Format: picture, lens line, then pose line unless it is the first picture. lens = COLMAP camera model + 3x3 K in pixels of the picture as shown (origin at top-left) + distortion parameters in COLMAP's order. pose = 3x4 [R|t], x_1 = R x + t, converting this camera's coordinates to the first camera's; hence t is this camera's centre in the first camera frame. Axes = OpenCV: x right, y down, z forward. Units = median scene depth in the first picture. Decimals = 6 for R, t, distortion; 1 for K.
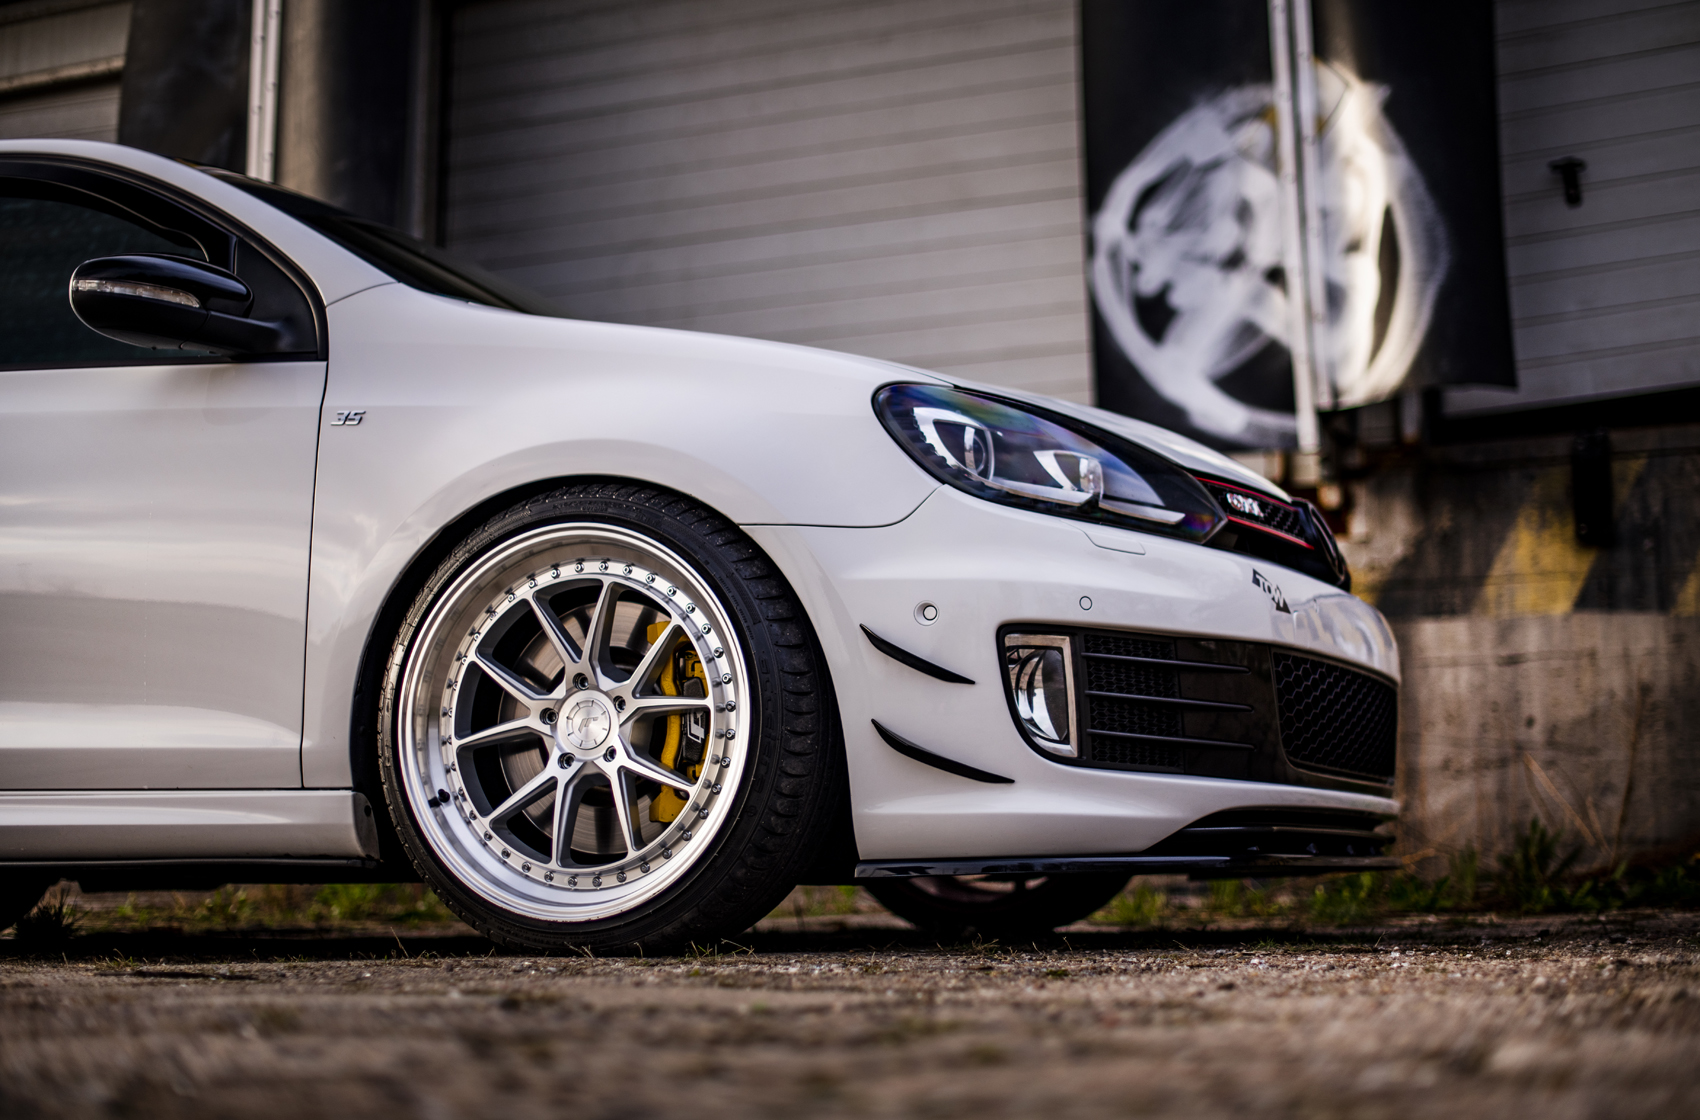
lens RADIAL K [[2540.2, 0, 850.0], [0, 2540.2, 560.0], [0, 0, 1]] dist [-0.139397, 0.034186]
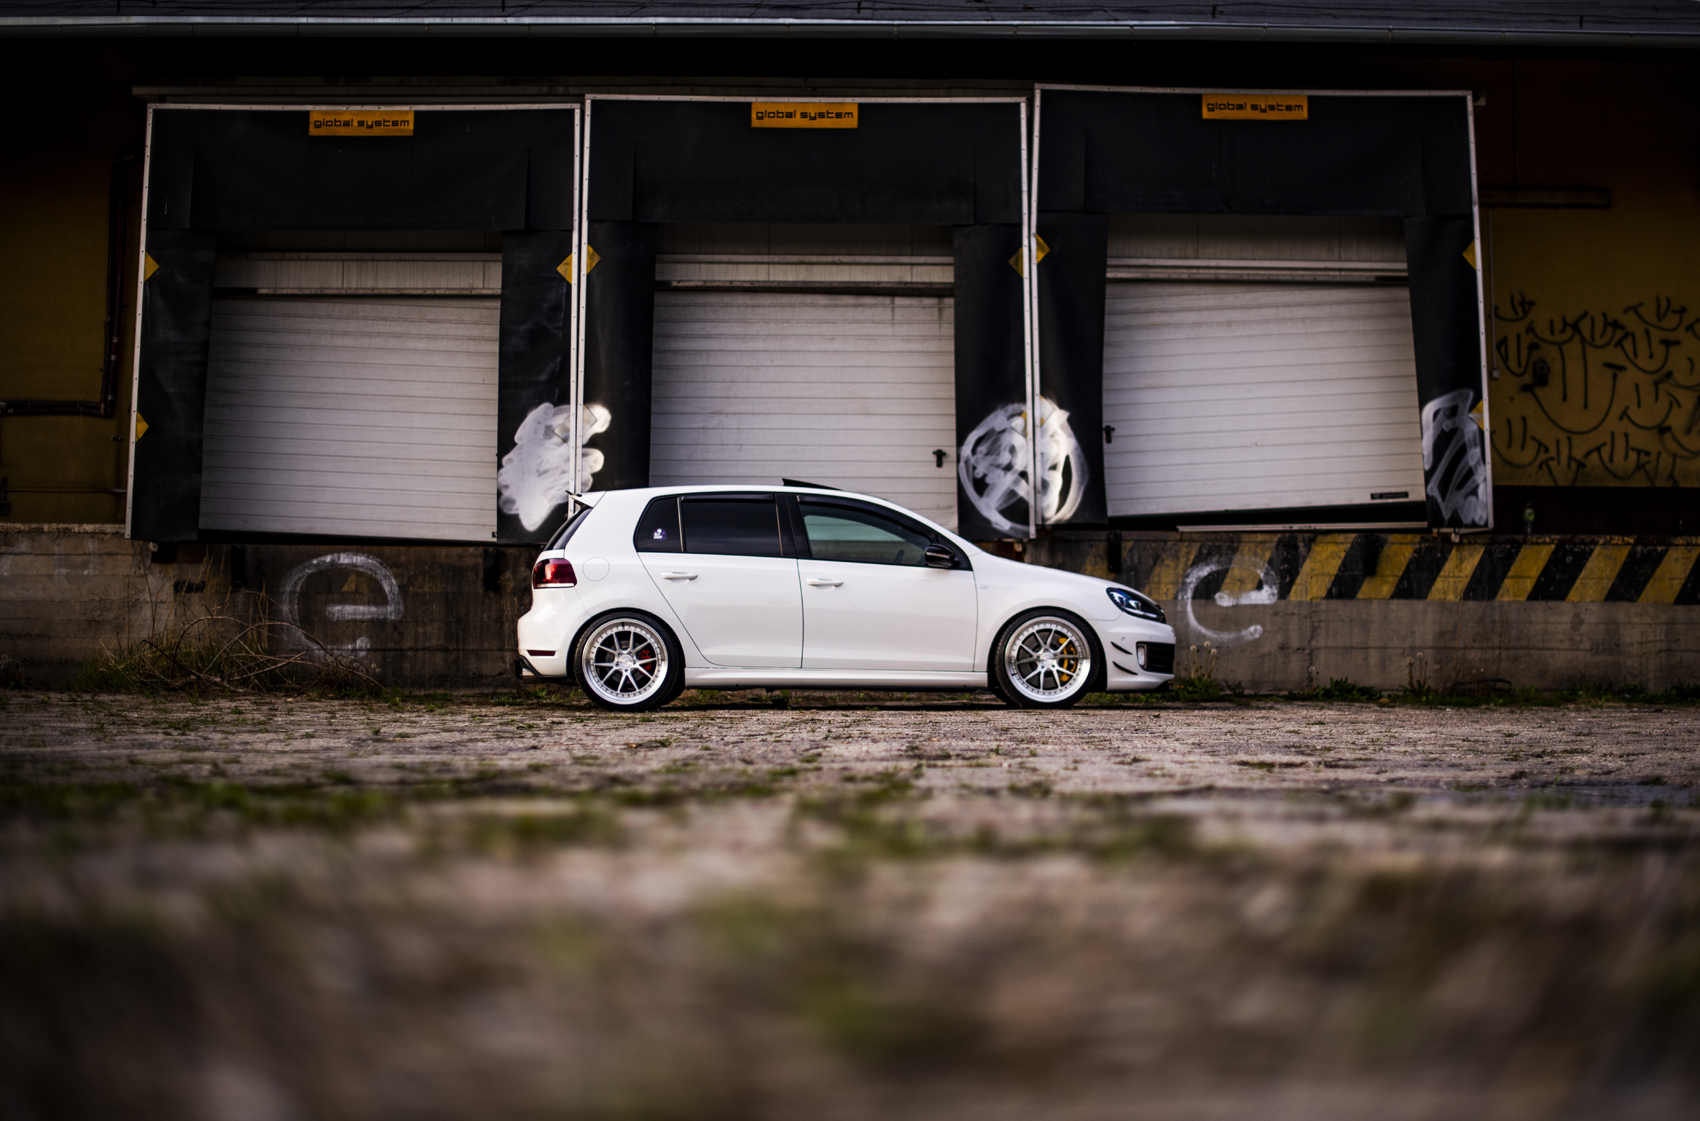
lens RADIAL K [[2526.1, 0, 887.1], [0, 2526.1, 553.6], [0, 0, 1]] dist [-0.153512, 0.097721]
pose [[0.917617, 0.033537, 0.396047, -1.072823], [-0.065512, 0.995567, 0.067484, -0.204587], [-0.392029, -0.087870, 0.915747, -1.504220]]
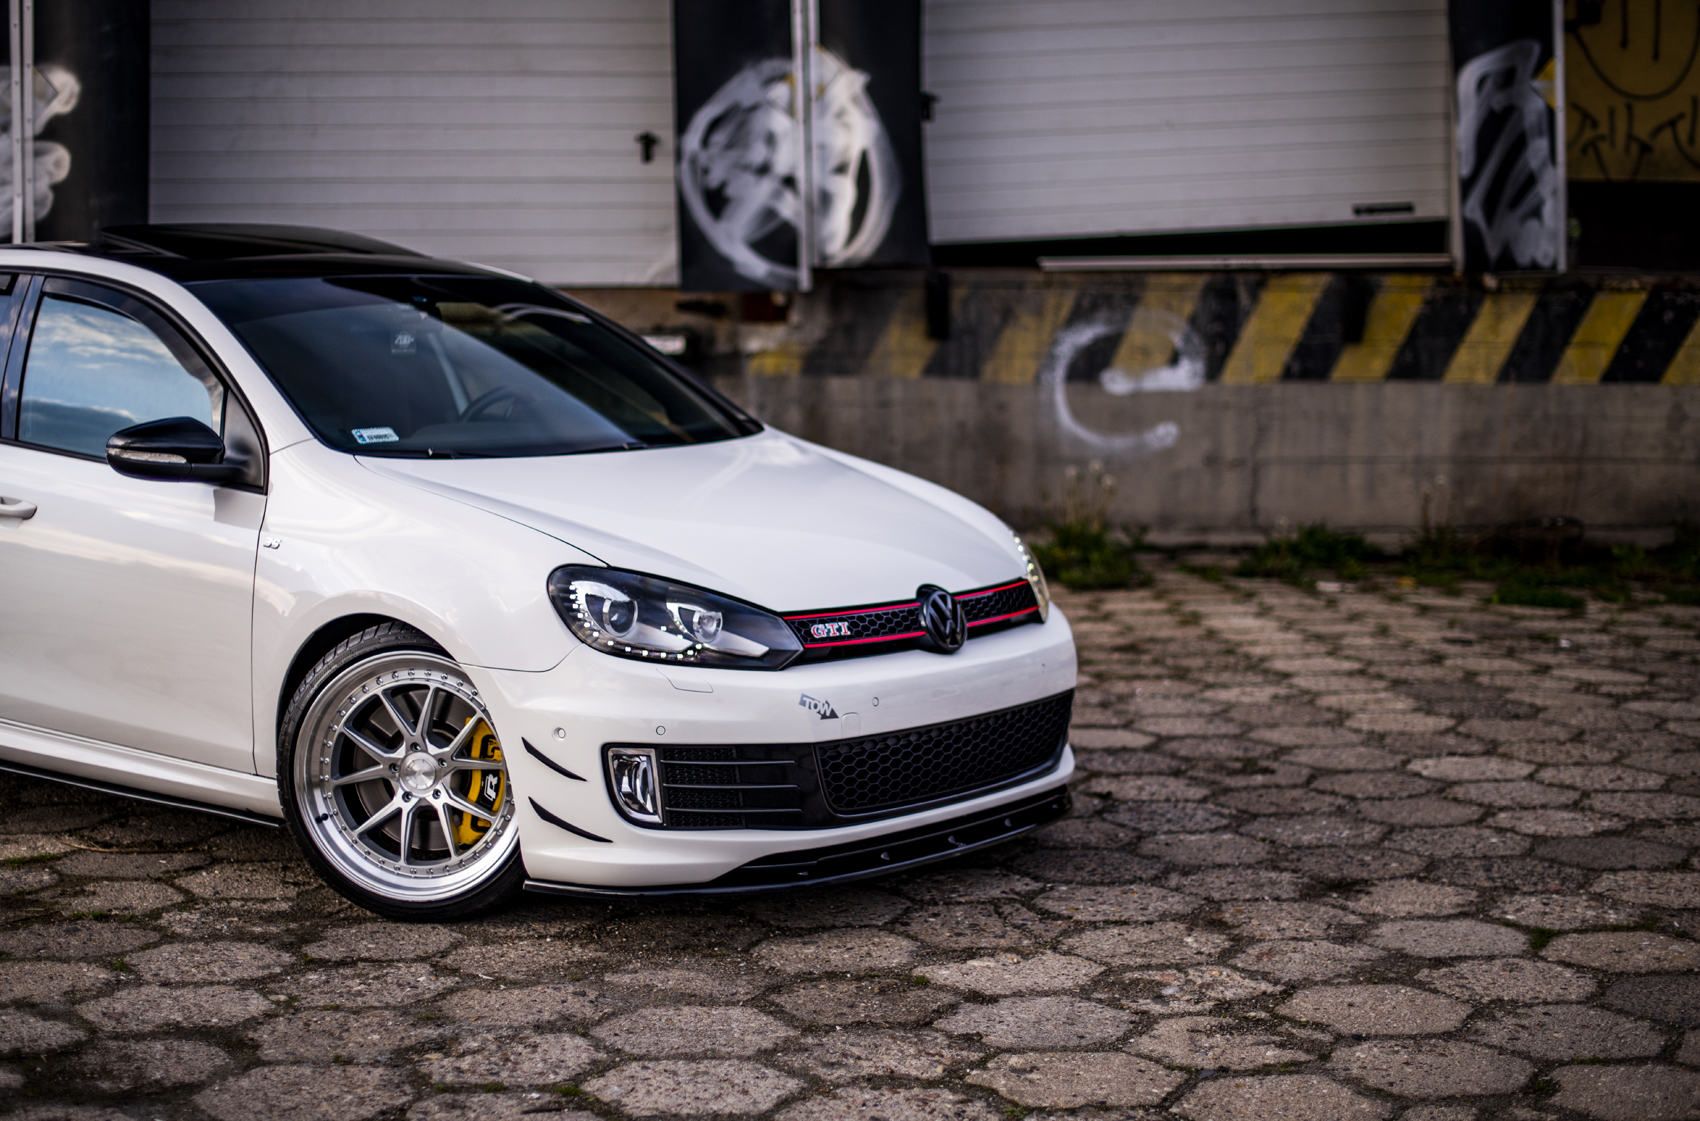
lens RADIAL K [[2719.5, 0, 805.5], [0, 2719.5, 591.0], [0, 0, 1]] dist [-0.146203, 0.066894]
pose [[0.885447, -0.042757, 0.462769, -0.650910], [-0.069307, 0.972475, 0.222459, -0.247159], [-0.459543, -0.229049, 0.858112, -0.580074]]
